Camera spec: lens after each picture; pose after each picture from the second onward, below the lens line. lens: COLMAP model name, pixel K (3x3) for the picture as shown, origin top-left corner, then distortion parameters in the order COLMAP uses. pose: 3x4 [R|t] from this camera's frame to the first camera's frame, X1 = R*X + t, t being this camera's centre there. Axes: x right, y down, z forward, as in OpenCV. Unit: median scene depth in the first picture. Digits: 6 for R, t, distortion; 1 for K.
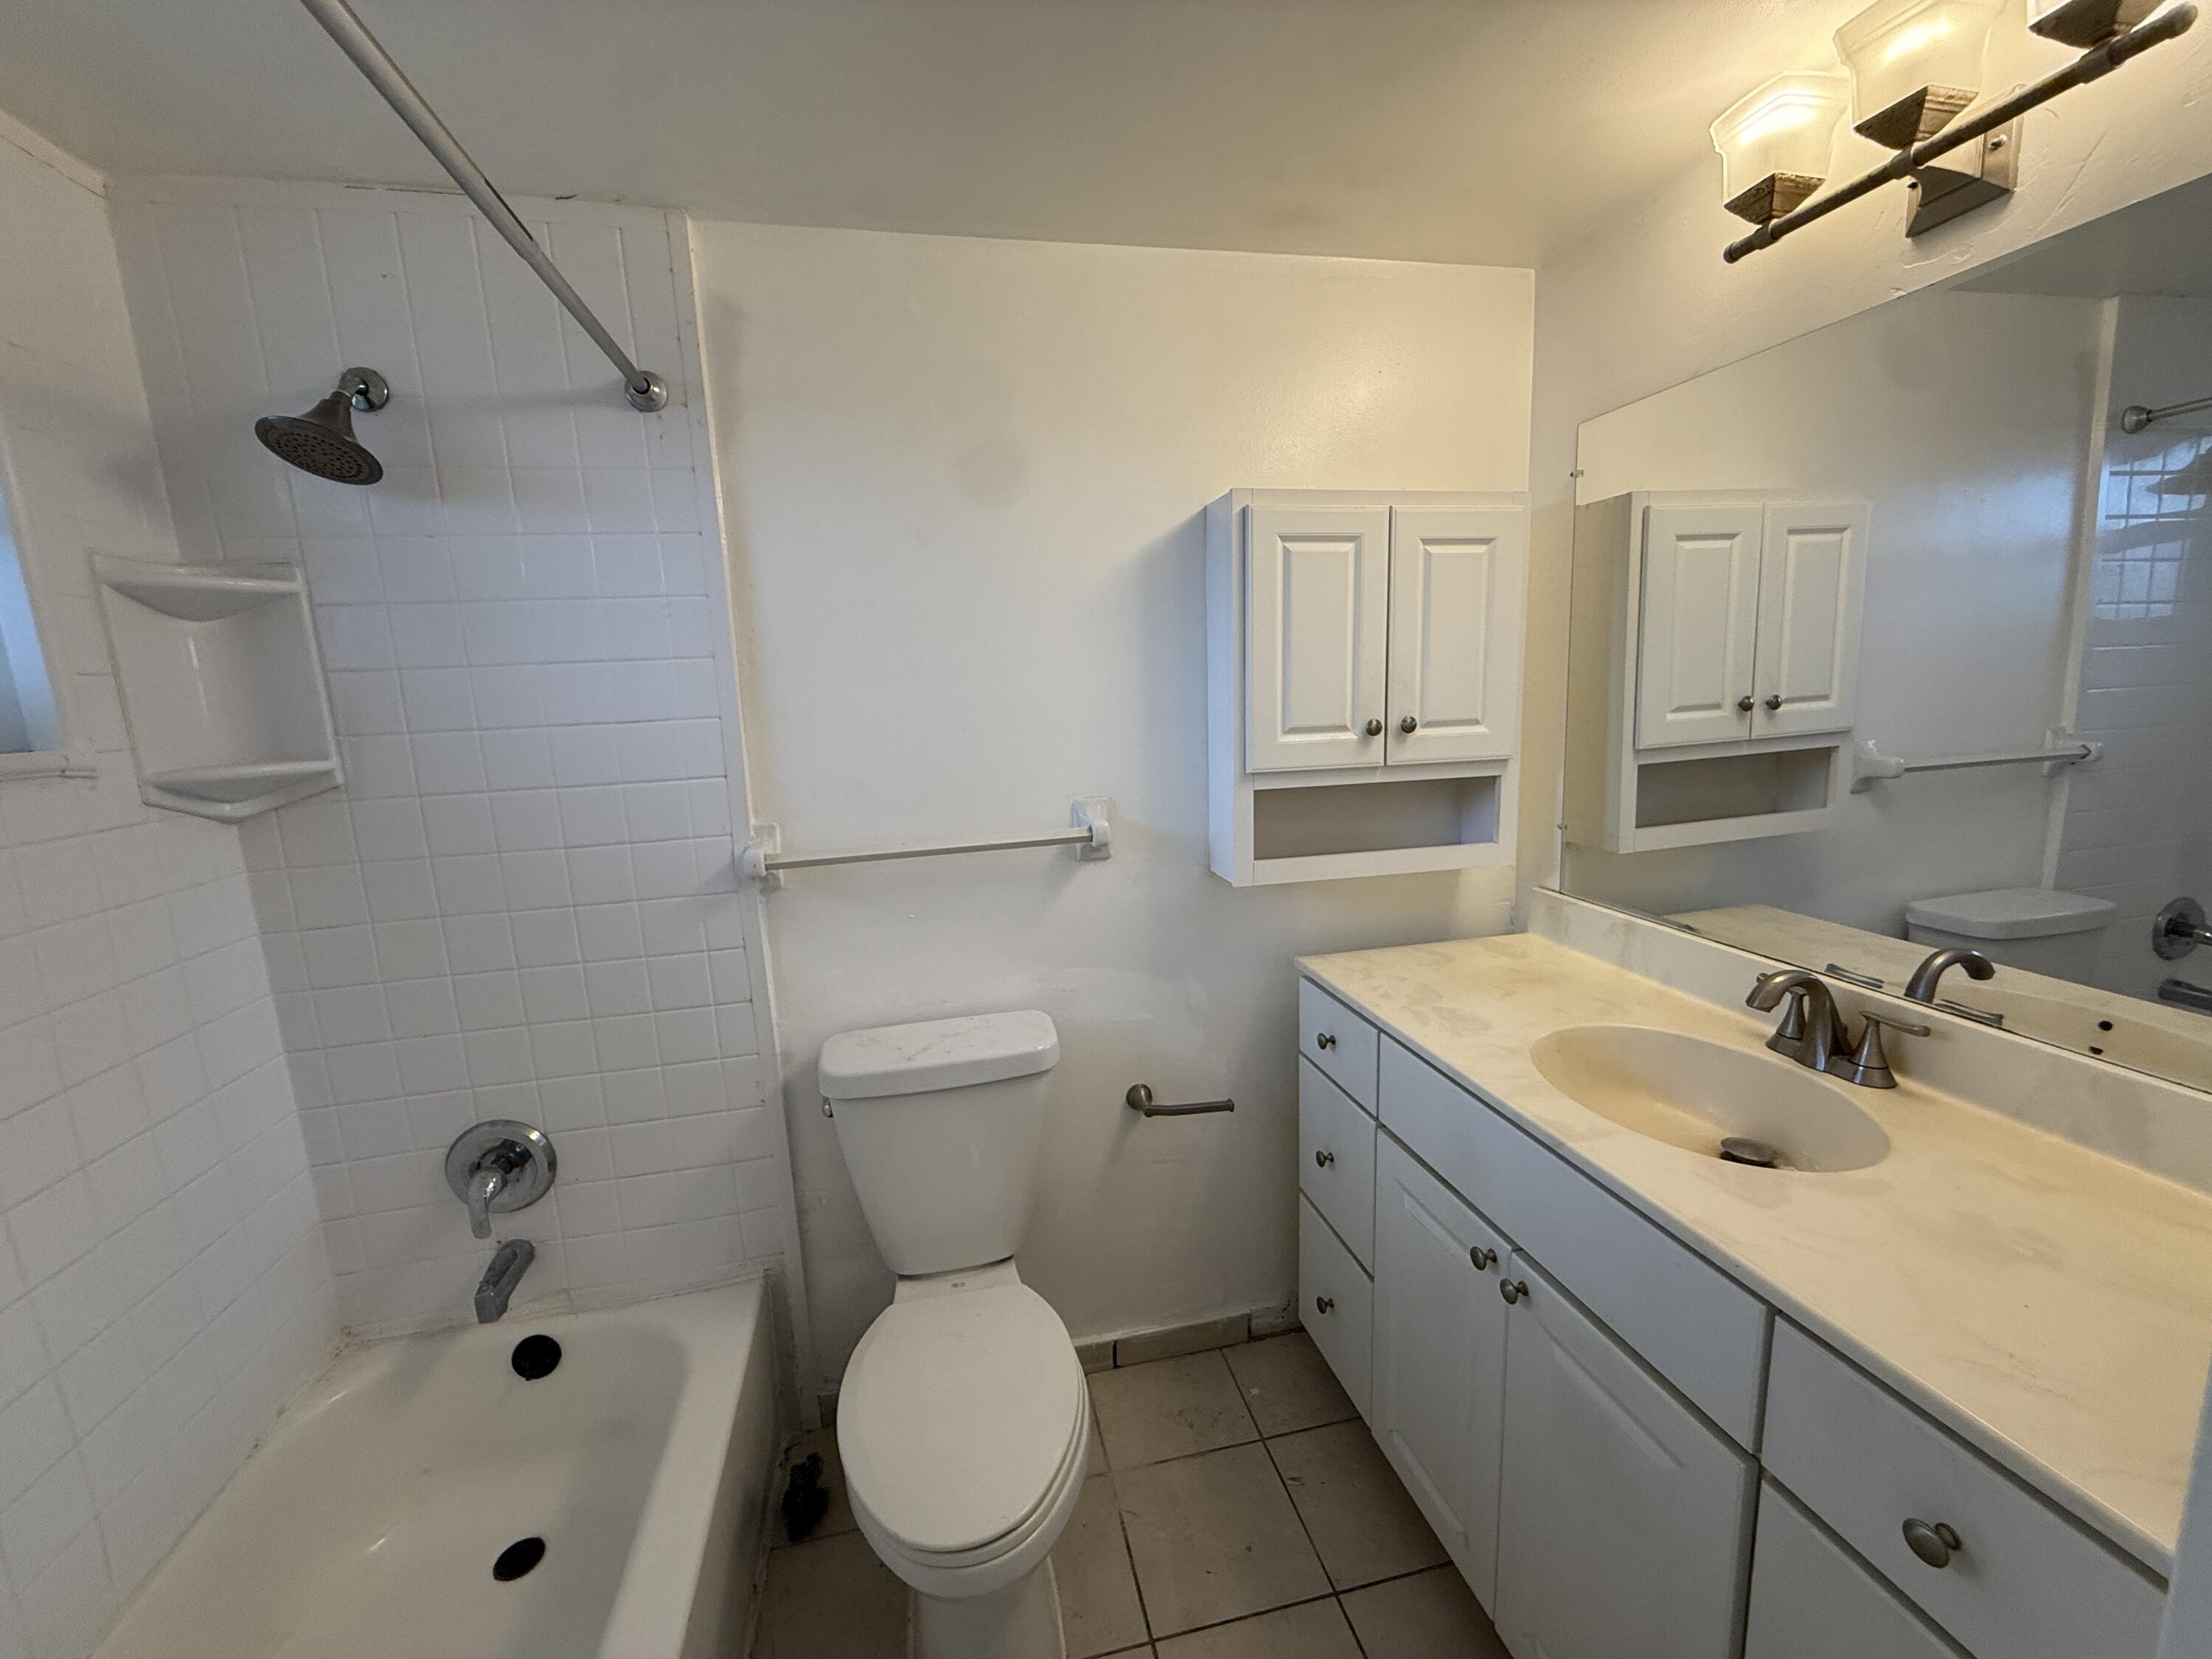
lens RADIAL K [[878.4, 0, 1101.4], [0, 878.4, 828.7], [0, 0, 1]] dist [-0.001356, 0.000043]
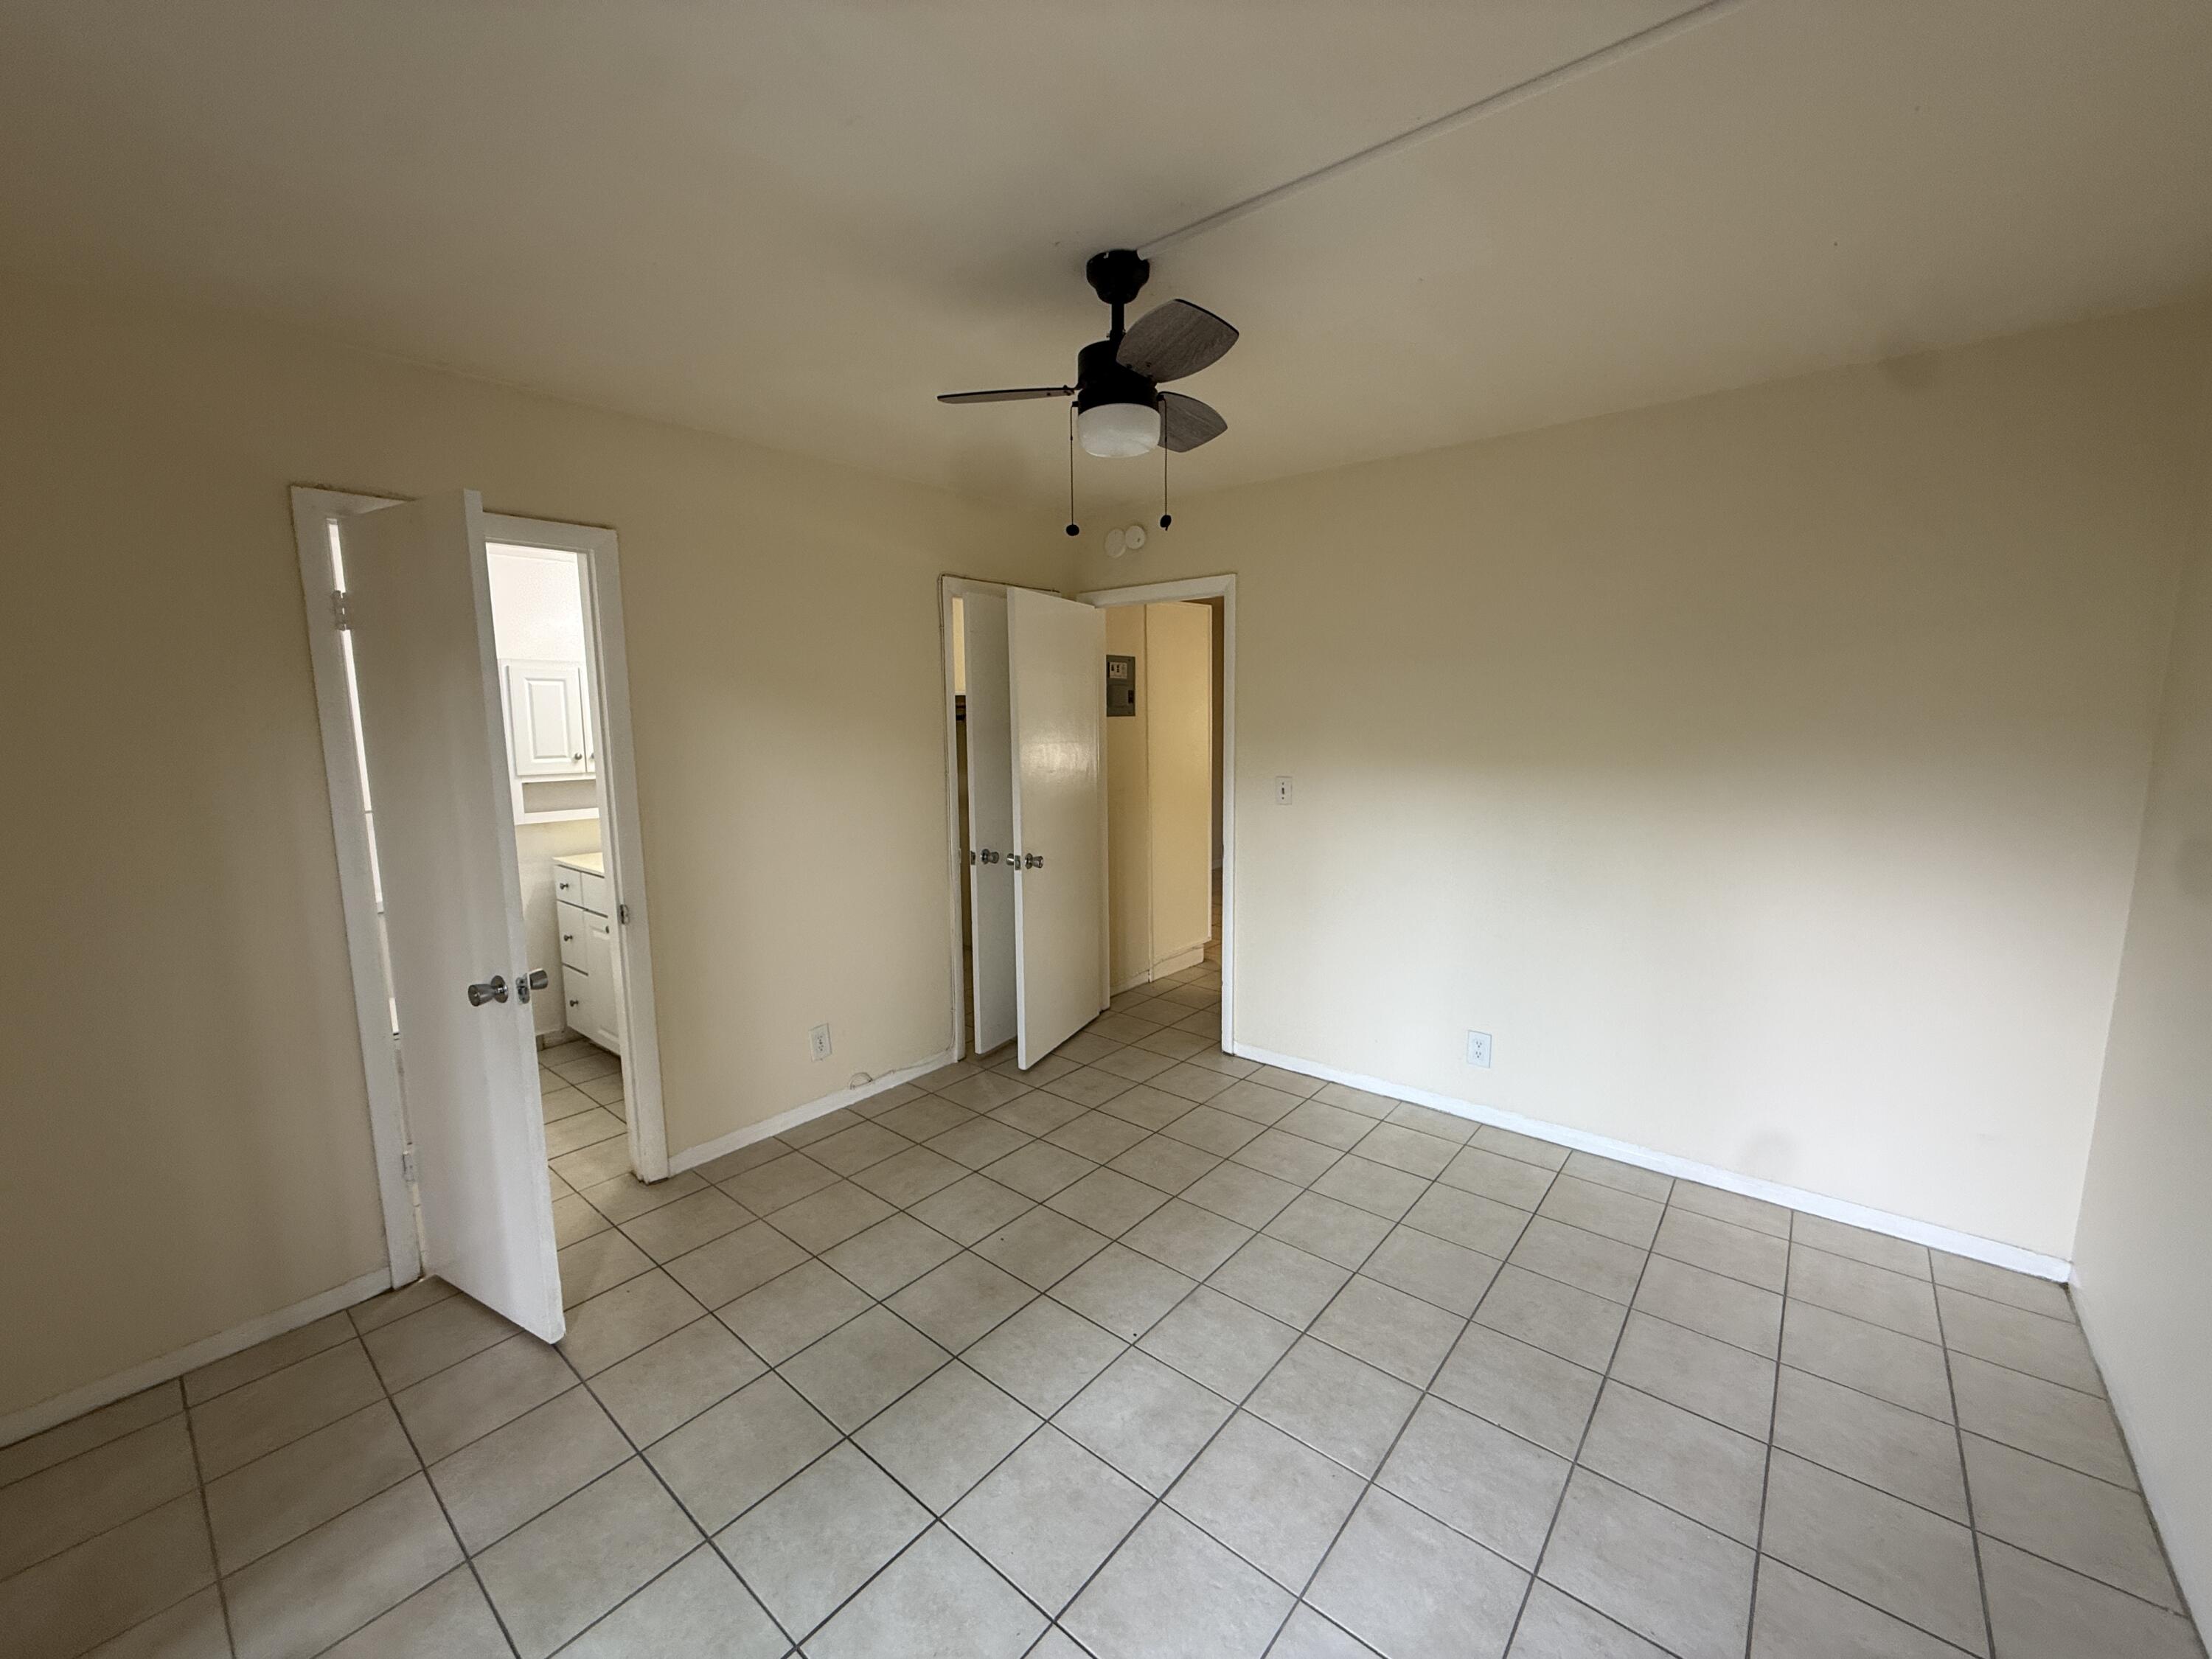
lens RADIAL K [[878.4, 0, 1101.4], [0, 878.4, 828.7], [0, 0, 1]] dist [-0.001356, 0.000043]
pose [[0.792111, -0.044606, 0.608745, -0.035007], [0.074596, 0.996925, -0.024014, 0.253157], [-0.605802, 0.064432, 0.793002, -1.817392]]
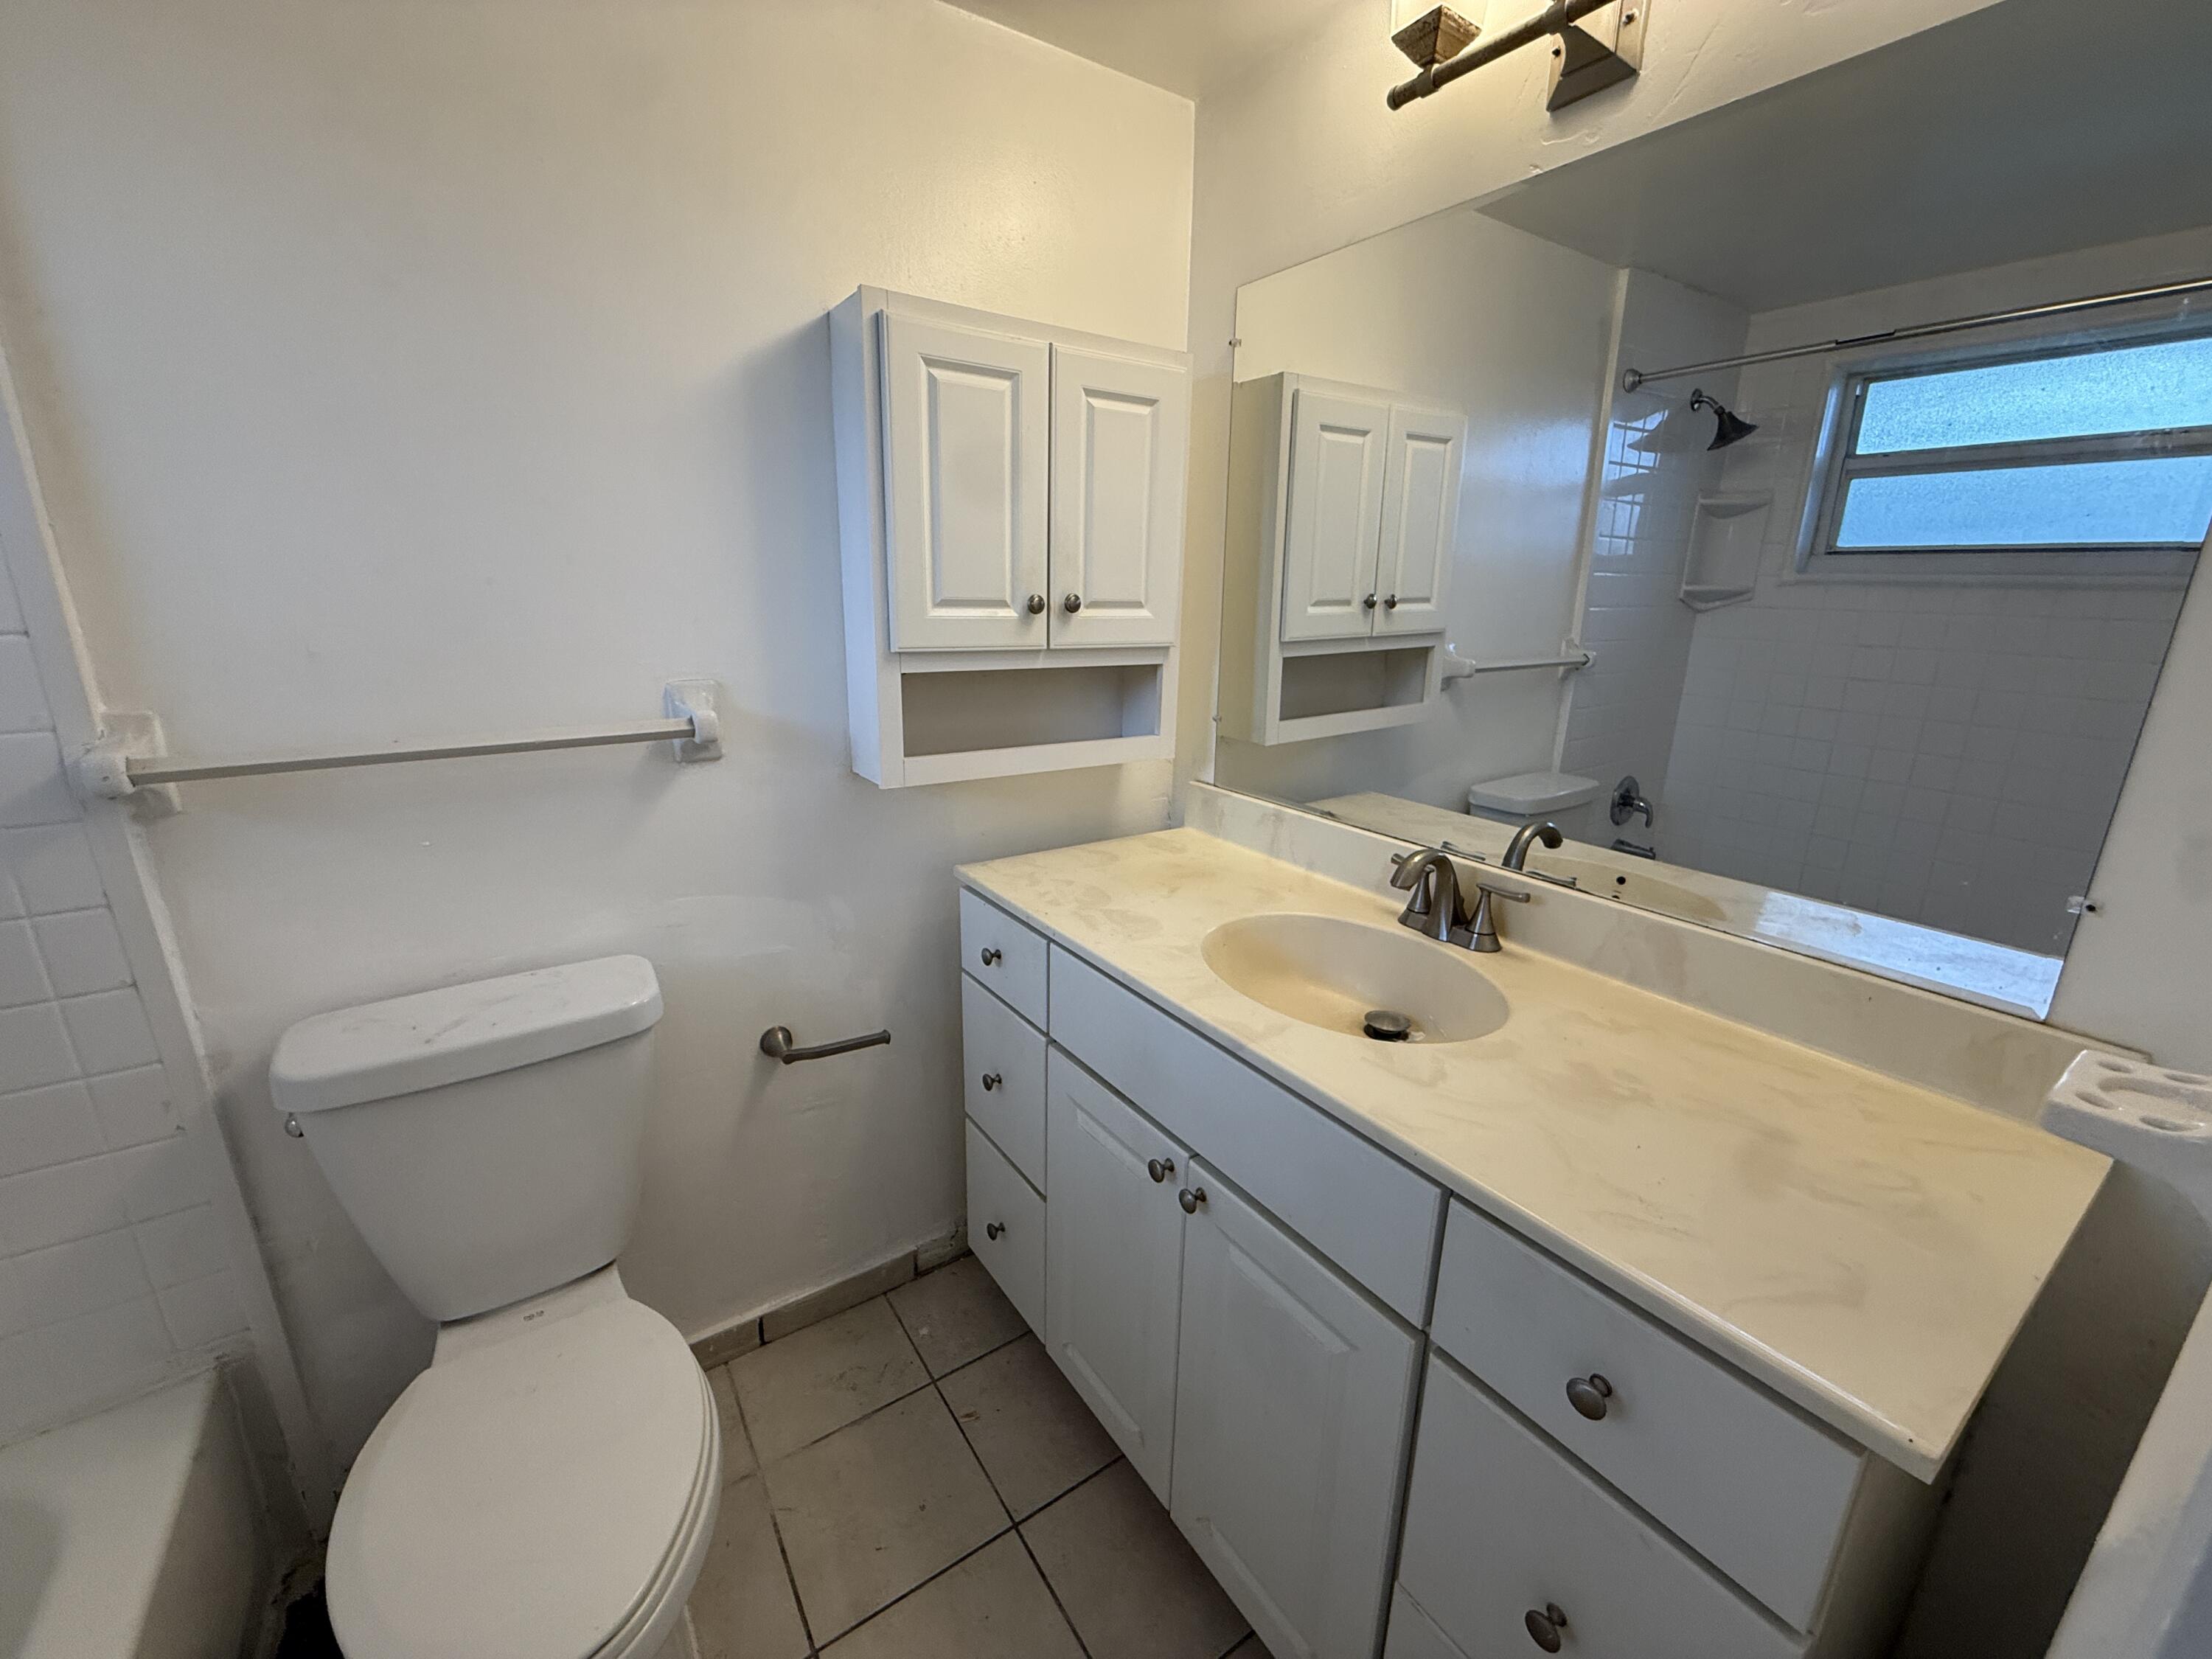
lens RADIAL K [[878.4, 0, 1101.4], [0, 878.4, 828.7], [0, 0, 1]] dist [-0.001356, 0.000043]
pose [[0.924970, -0.047554, 0.377053, 0.026594], [0.008409, 0.994459, 0.104793, 0.017730], [-0.379947, -0.093759, 0.920244, 0.138372]]
